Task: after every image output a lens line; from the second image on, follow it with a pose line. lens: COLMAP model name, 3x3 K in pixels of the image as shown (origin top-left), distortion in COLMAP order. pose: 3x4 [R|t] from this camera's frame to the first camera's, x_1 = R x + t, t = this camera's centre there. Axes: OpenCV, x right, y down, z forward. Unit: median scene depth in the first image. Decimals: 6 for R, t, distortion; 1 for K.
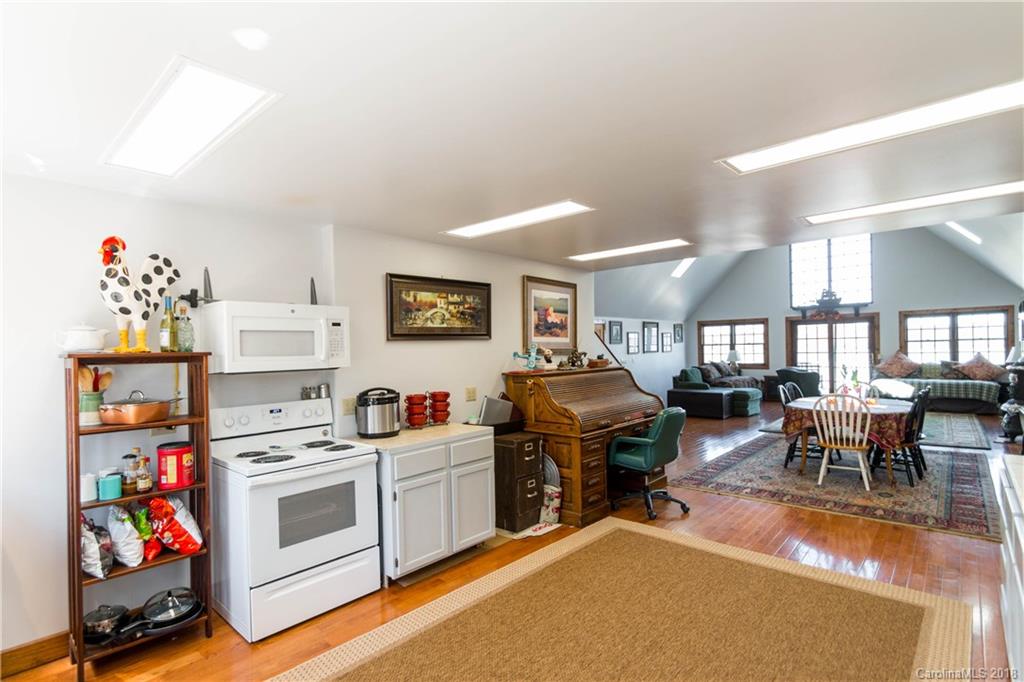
lens RADIAL K [[499.3, 0, 515.6], [0, 499.3, 353.7], [0, 0, 1]] dist [0.000645, -0.001059]
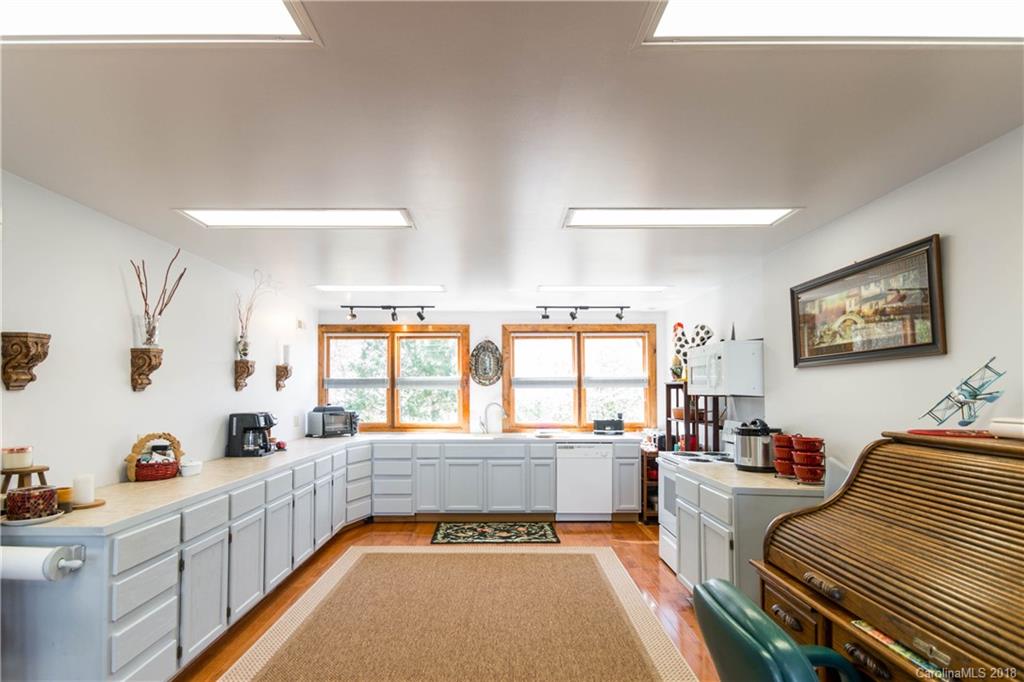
lens RADIAL K [[522.0, 0, 492.8], [0, 522.0, 380.6], [0, 0, 1]] dist [0.000708, 0.000124]
pose [[-0.750606, 0.009414, -0.660683, 0.498867], [0.010986, 0.999938, 0.001767, -0.008165], [0.660658, -0.005932, -0.750663, 0.937108]]
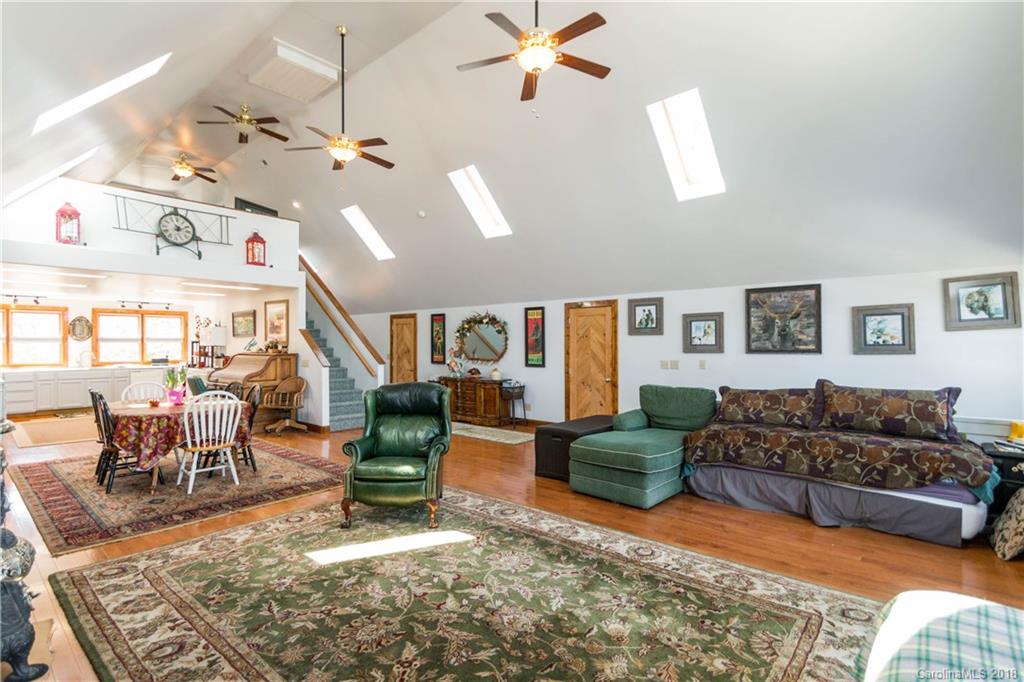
lens RADIAL K [[504.0, 0, 515.7], [0, 504.0, 339.8], [0, 0, 1]] dist [0.020194, -0.015979]
pose [[0.004573, 0.014522, -0.999884, 1.793038], [-0.008984, 0.999855, 0.014481, -0.045717], [0.999949, 0.008916, 0.004703, 1.799795]]
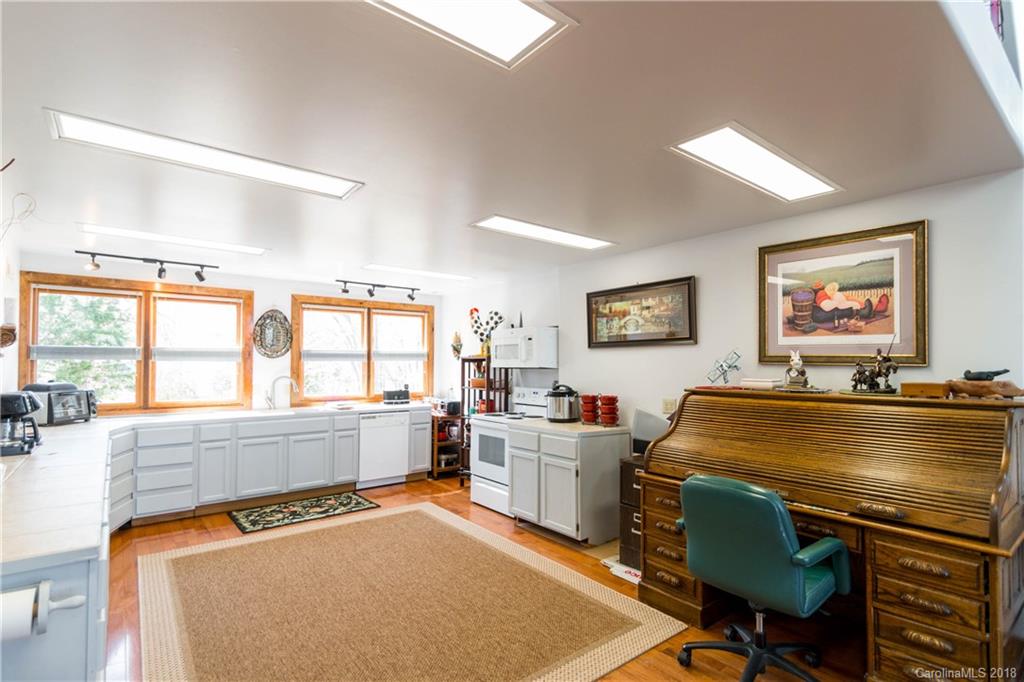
lens RADIAL K [[500.6, 0, 525.1], [0, 500.6, 352.1], [0, 0, 1]] dist [0.000746, -0.000298]
pose [[-0.153671, -0.002678, -0.988118, 0.689482], [-0.008210, 0.999965, -0.001433, -0.009960], [0.988088, 0.007892, -0.153688, 0.733361]]
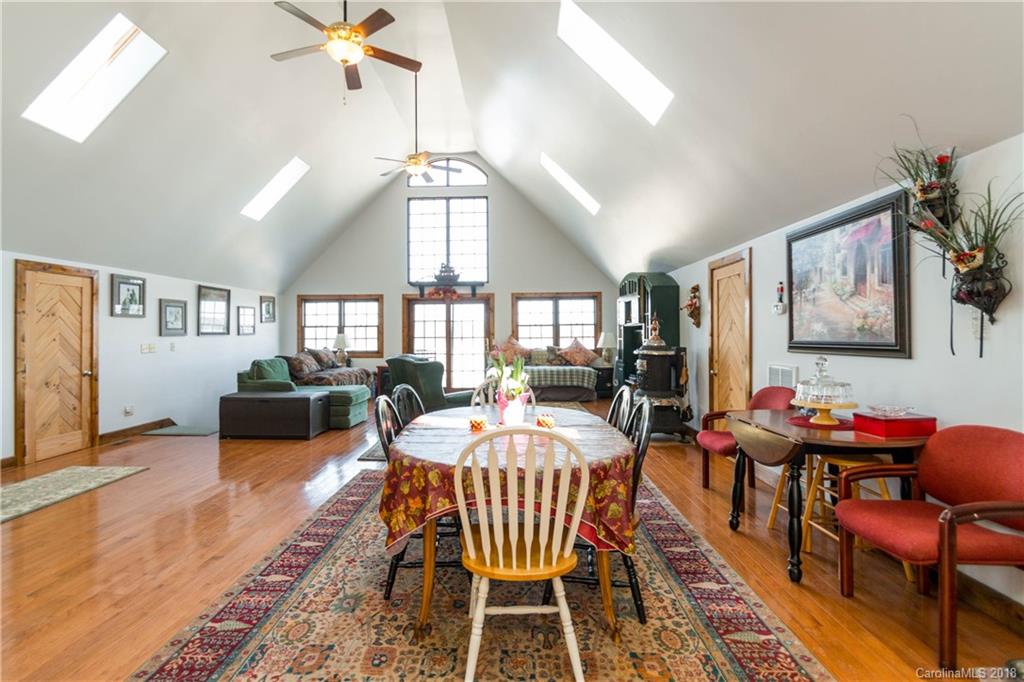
lens RADIAL K [[480.0, 0, 488.7], [0, 480.0, 329.2], [0, 0, 1]] dist [0.000300, -0.000139]
pose [[0.785148, 0.021315, 0.618942, 0.397567], [-0.002755, 0.999518, -0.030926, 0.020839], [-0.619302, 0.022576, 0.784828, 0.706487]]
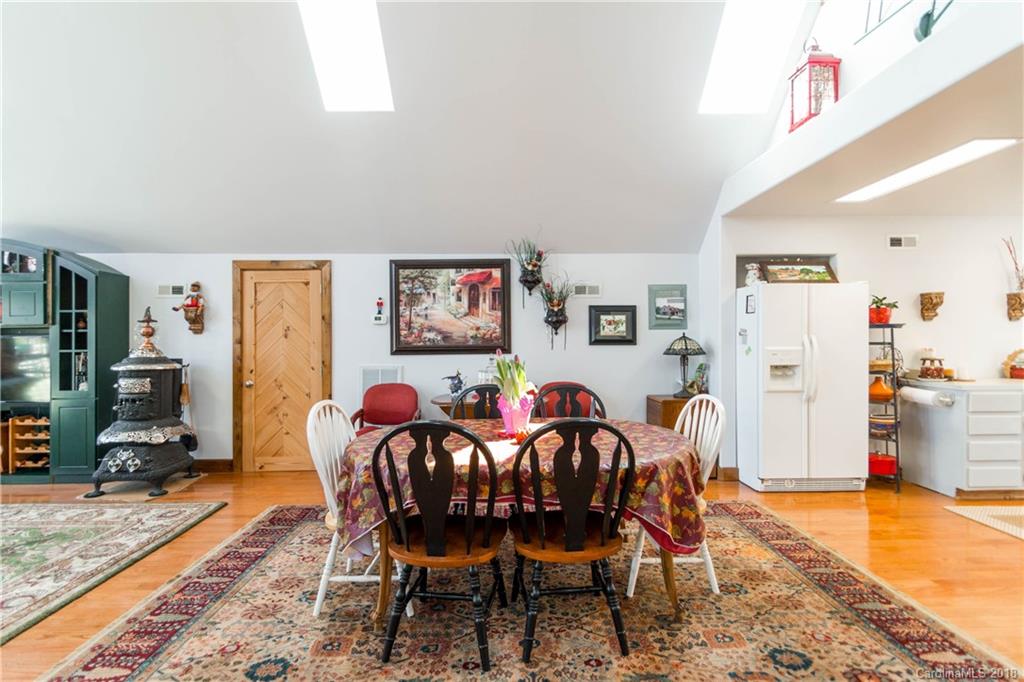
lens RADIAL K [[475.0, 0, 512.0], [0, 475.0, 341.0], [0, 0, 1]] dist [0.000977, -0.000460]
pose [[-0.672585, 0.024379, 0.739619, 0.388345], [0.026221, 0.999615, -0.009105, 0.019374], [-0.739556, 0.013270, -0.672965, 1.421132]]
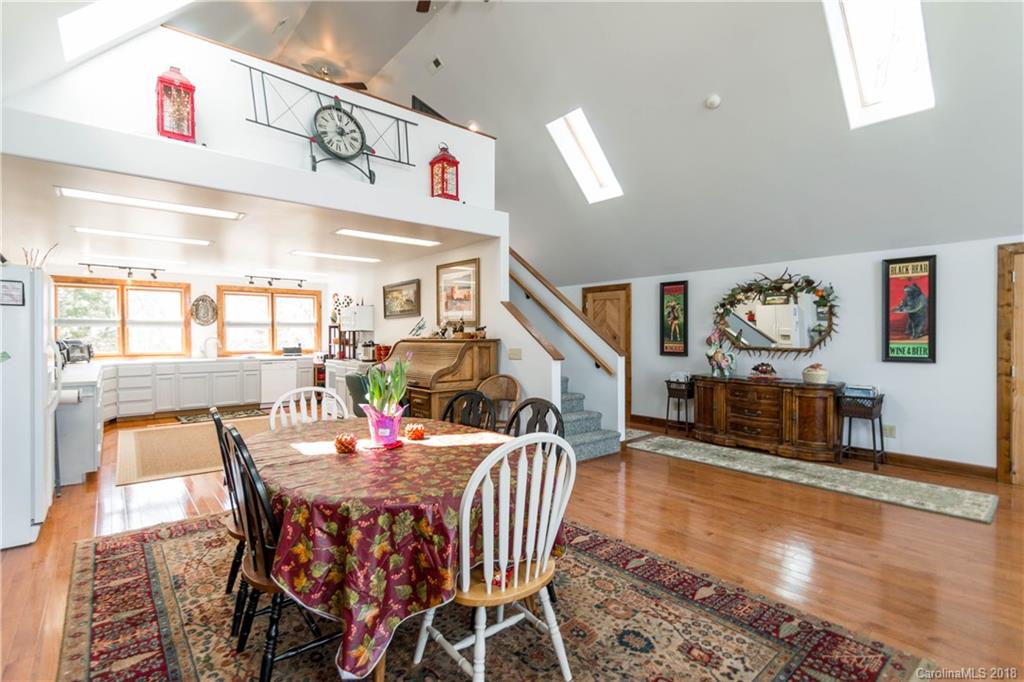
lens RADIAL K [[482.0, 0, 508.2], [0, 482.0, 341.0], [0, 0, 1]] dist [0.000749, -0.000352]
pose [[-0.149068, 0.032616, -0.988289, 1.159708], [-0.003804, 0.999430, 0.033557, -0.001799], [0.988820, 0.008762, -0.148859, 1.277270]]
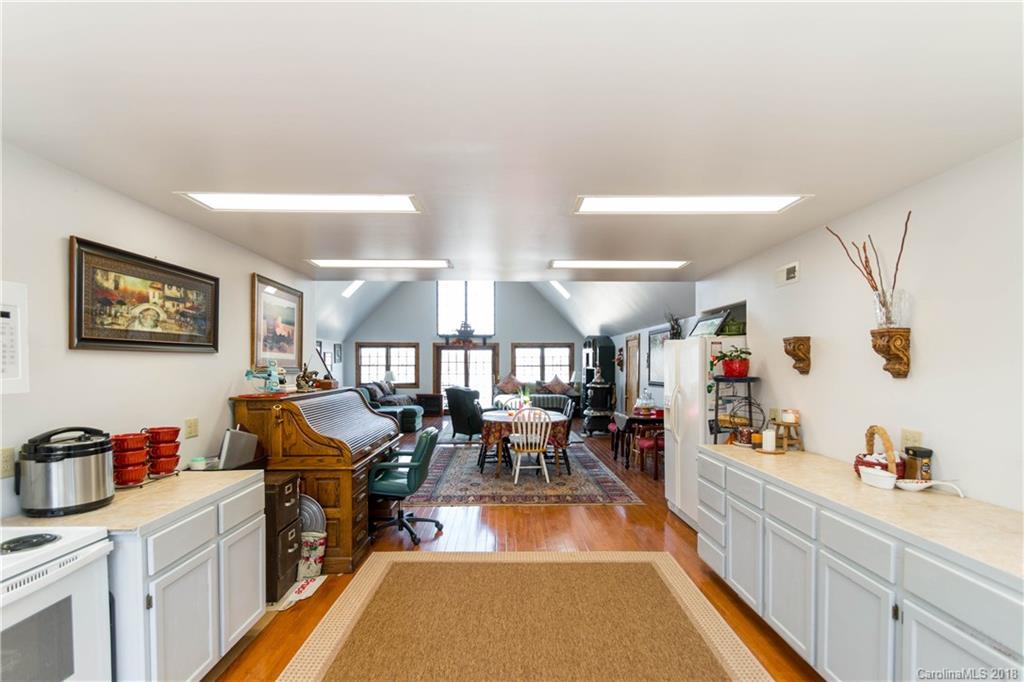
lens RADIAL K [[481.4, 0, 512.6], [0, 481.4, 372.9], [0, 0, 1]] dist [0.000713, -0.000340]
pose [[0.734816, 0.009992, 0.678193, -0.183132], [-0.008459, 0.999949, -0.005567, 0.001383], [-0.678213, -0.001646, 0.734863, 0.149652]]
